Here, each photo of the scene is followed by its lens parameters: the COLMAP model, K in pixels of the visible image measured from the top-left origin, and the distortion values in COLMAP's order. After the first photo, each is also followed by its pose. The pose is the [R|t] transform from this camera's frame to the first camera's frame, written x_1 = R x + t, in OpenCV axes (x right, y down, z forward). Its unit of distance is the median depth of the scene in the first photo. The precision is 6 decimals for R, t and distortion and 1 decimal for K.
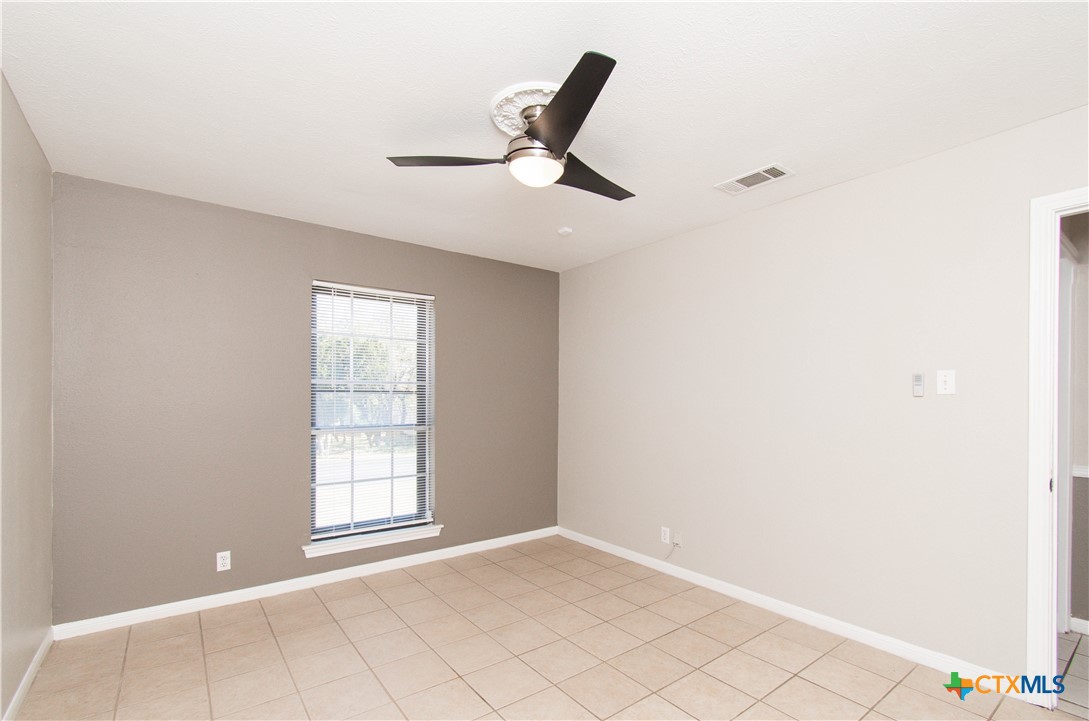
lens RADIAL K [[485.0, 0, 543.2], [0, 485.0, 395.0], [0, 0, 1]] dist [-0.015728, -0.000435]
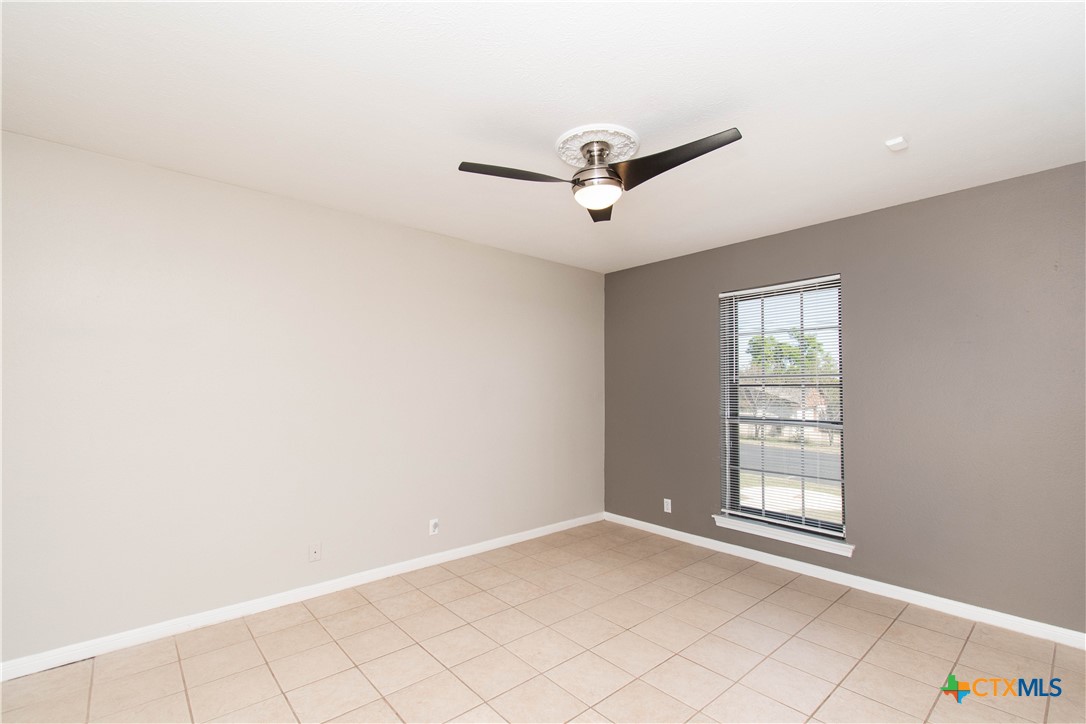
lens RADIAL K [[483.6, 0, 543.5], [0, 483.6, 369.0], [0, 0, 1]] dist [-0.015728, -0.000435]
pose [[0.060669, -0.040141, -0.997351, 0.643488], [0.005139, 0.999190, -0.039902, -0.004634], [0.998145, -0.002705, 0.060826, 0.460526]]
